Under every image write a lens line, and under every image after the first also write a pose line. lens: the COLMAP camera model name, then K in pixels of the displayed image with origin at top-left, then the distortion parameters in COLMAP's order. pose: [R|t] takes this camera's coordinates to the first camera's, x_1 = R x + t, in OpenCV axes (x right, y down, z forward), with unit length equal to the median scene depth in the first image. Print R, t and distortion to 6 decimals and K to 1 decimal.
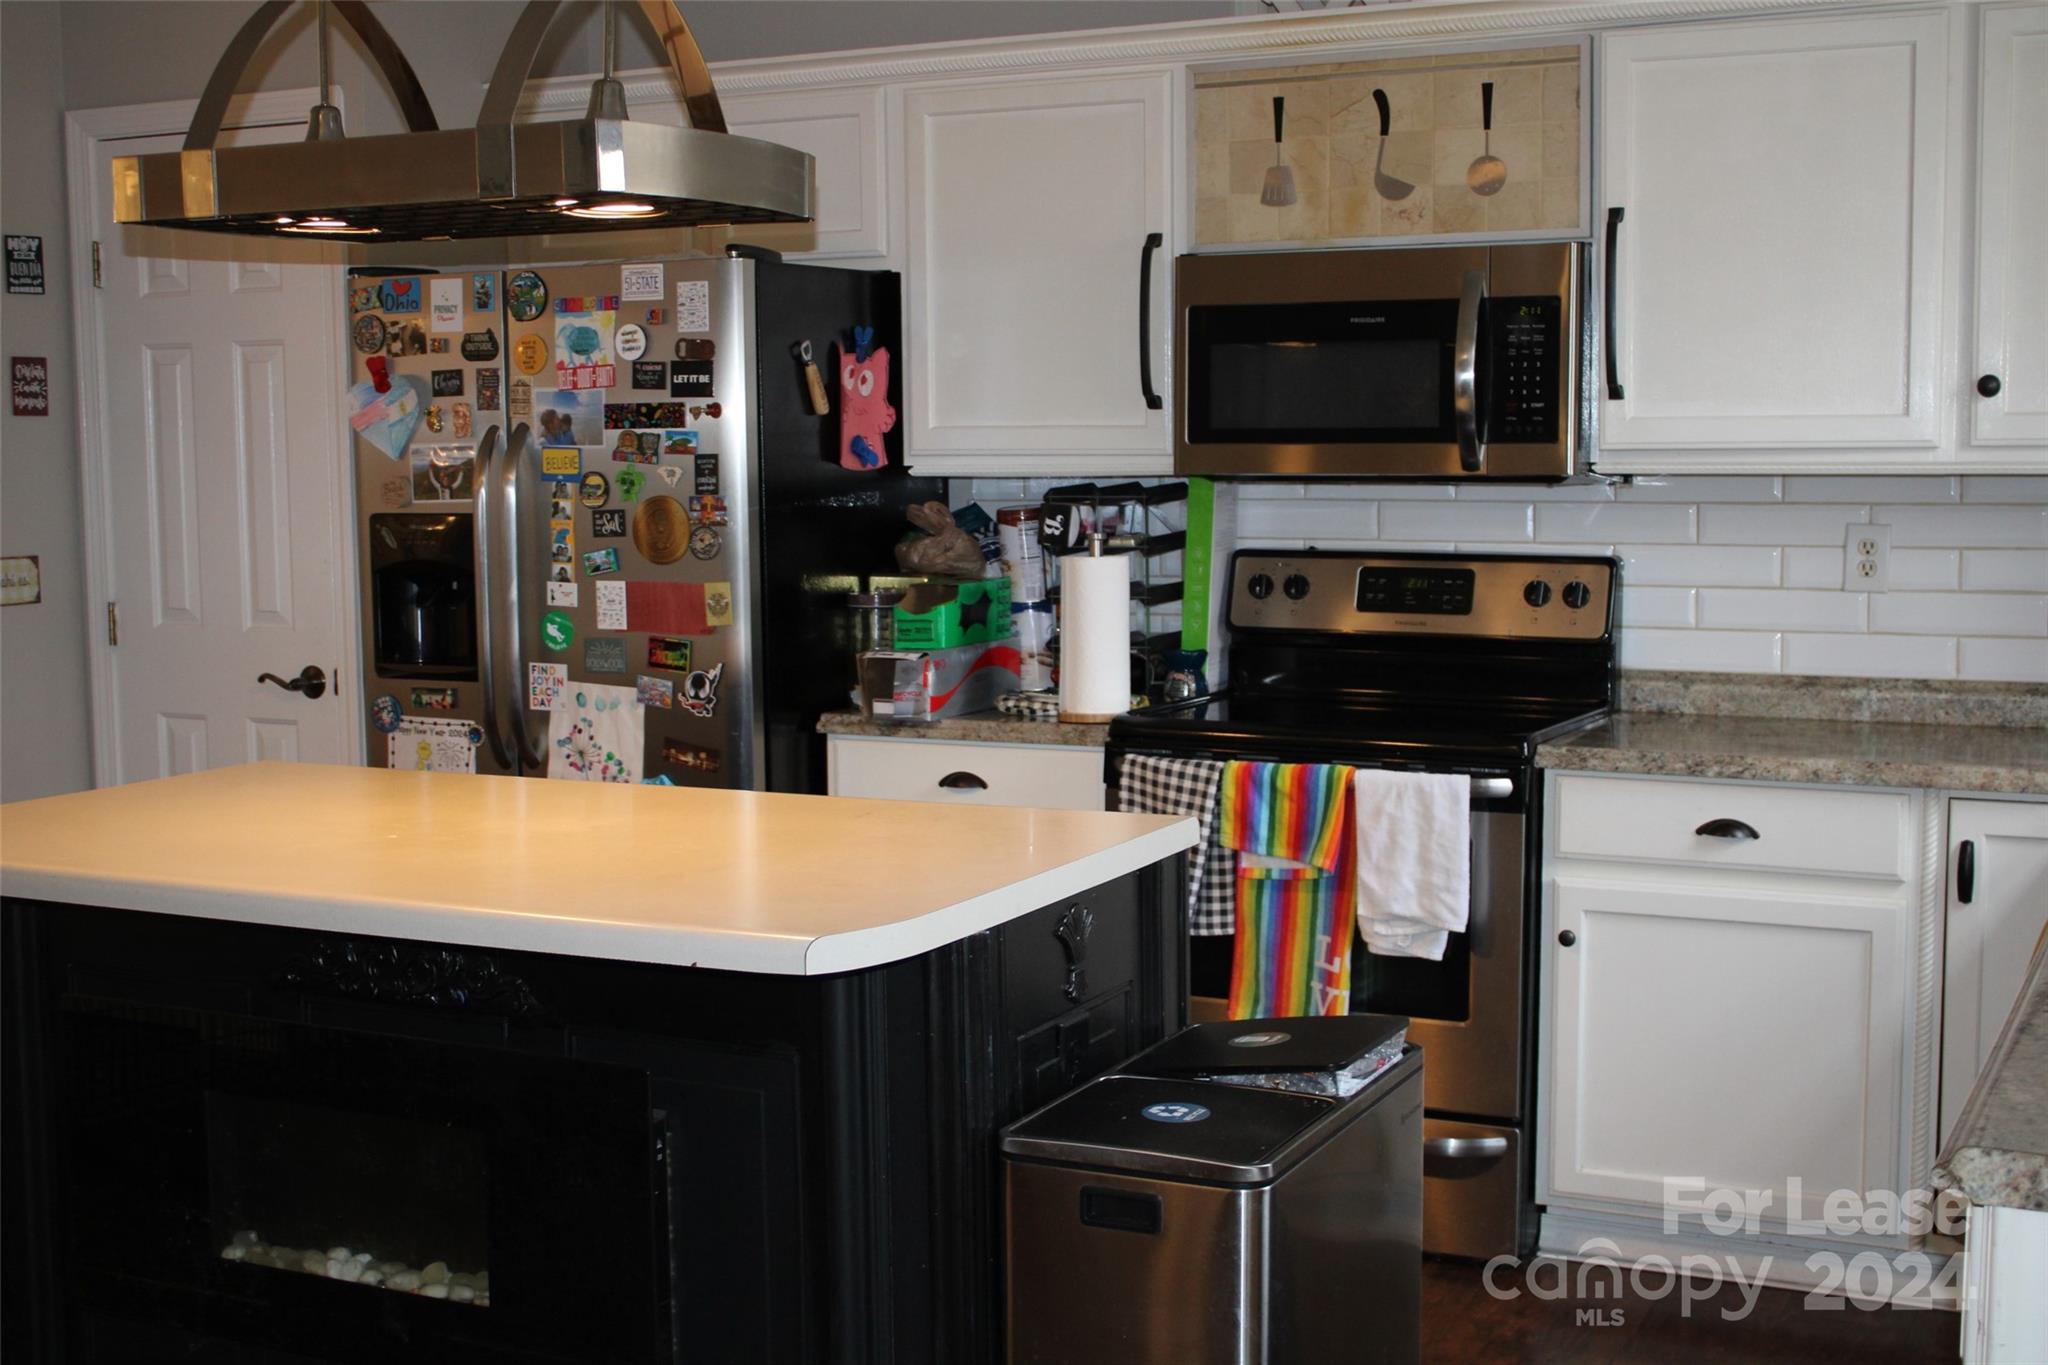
lens RADIAL K [[2573.7, 0, 1024.0], [0, 2573.7, 682.5], [0, 0, 1]] dist [-0.110628, 0.407999]
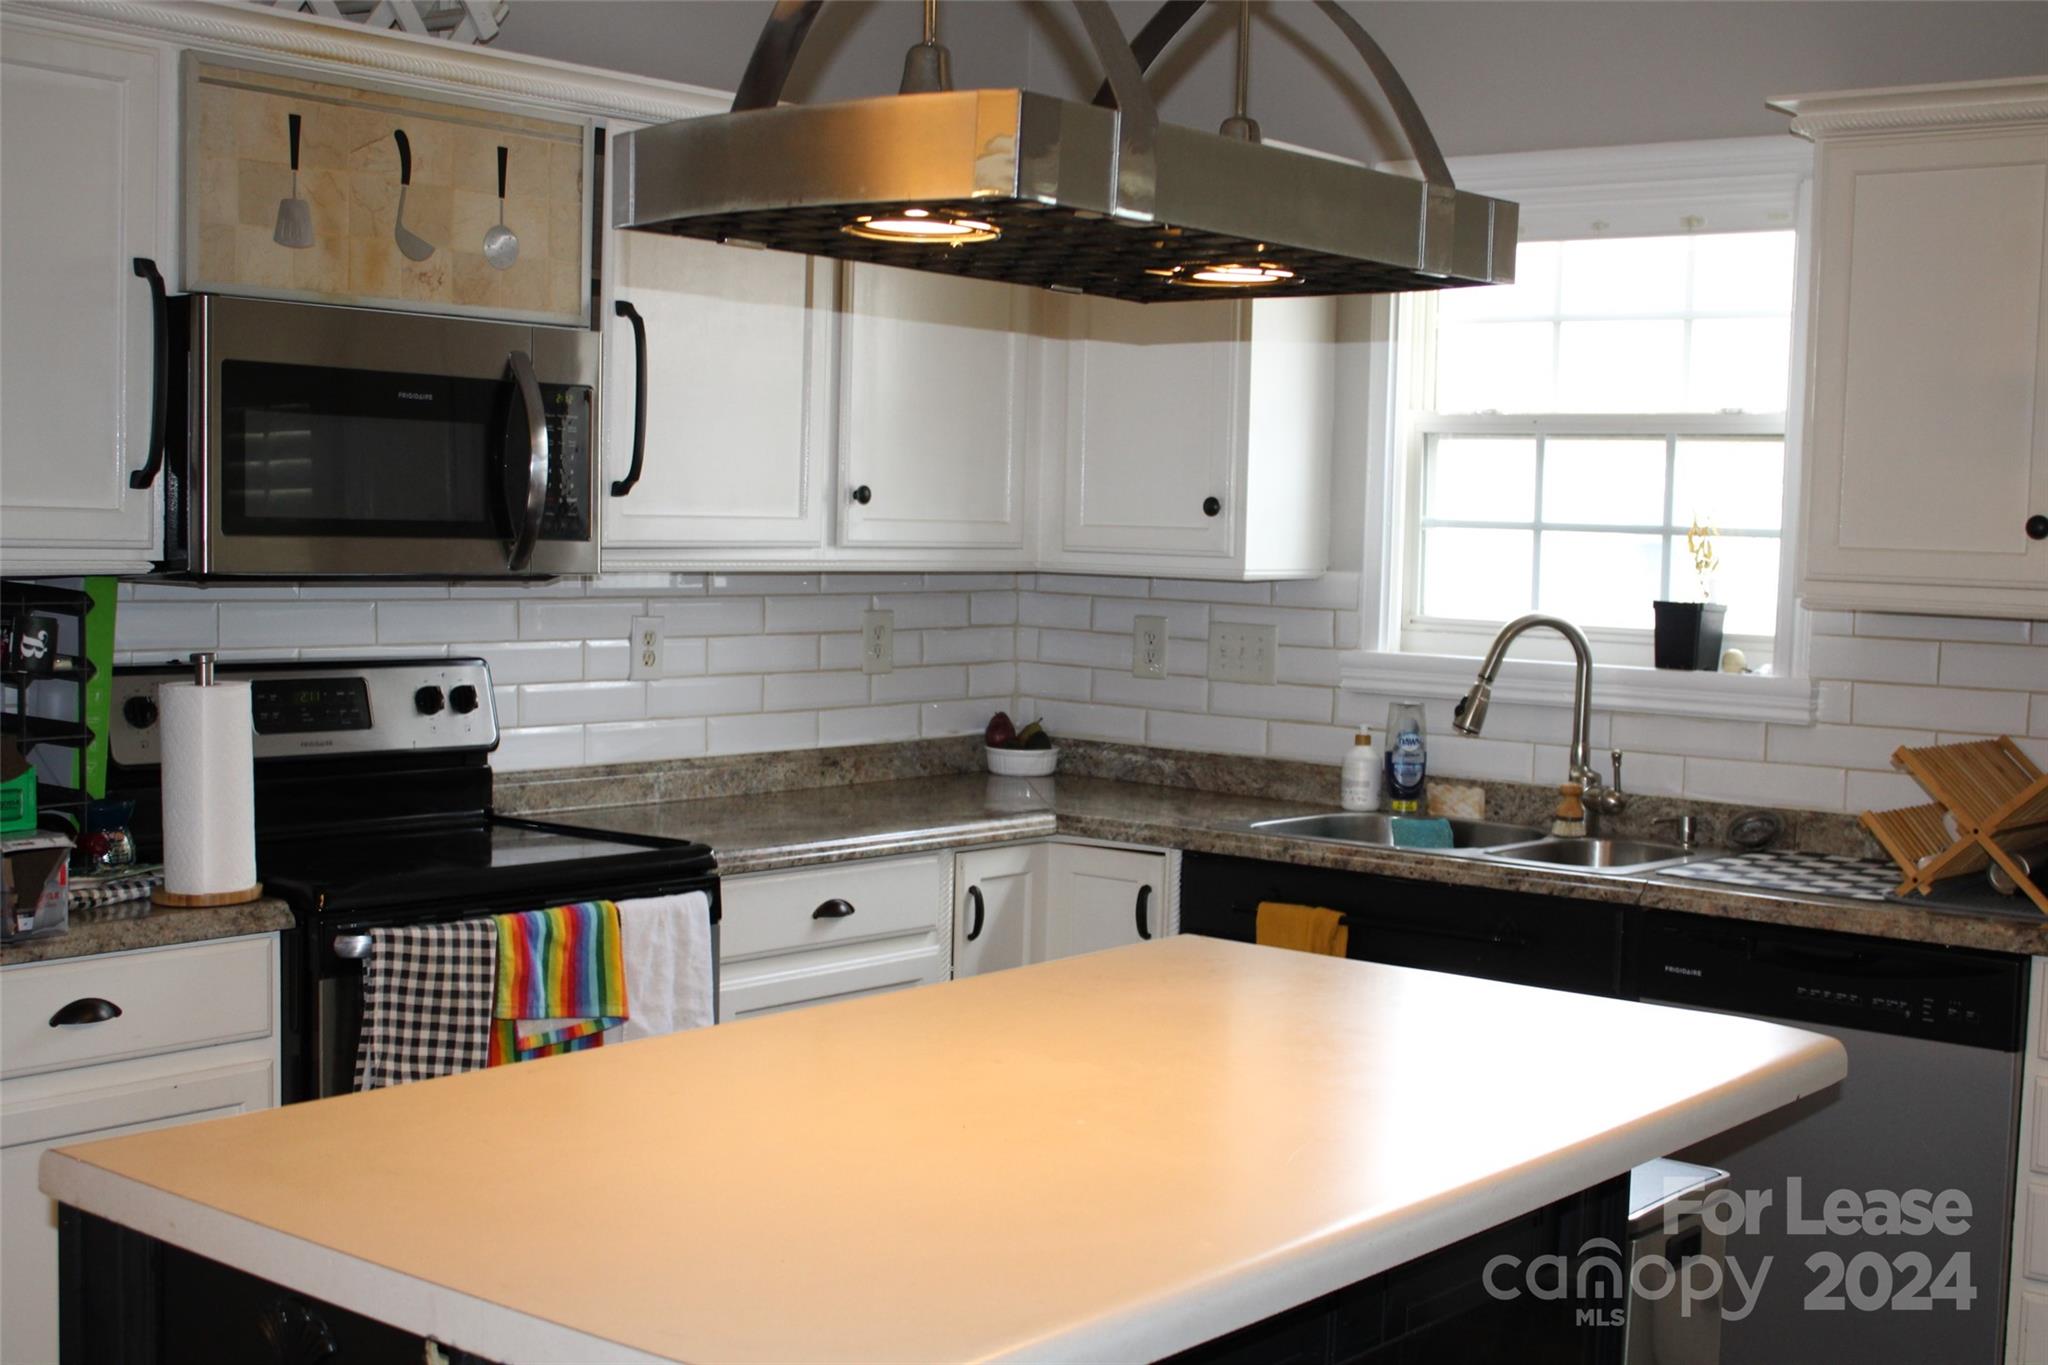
lens RADIAL K [[2573.7, 0, 1024.0], [0, 2573.7, 682.5], [0, 0, 1]] dist [-0.110628, 0.407999]
pose [[0.226330, -0.049479, 0.972793, -0.664623], [0.065700, 0.997210, 0.035435, -0.061726], [-0.971833, 0.055892, 0.228949, 0.605852]]
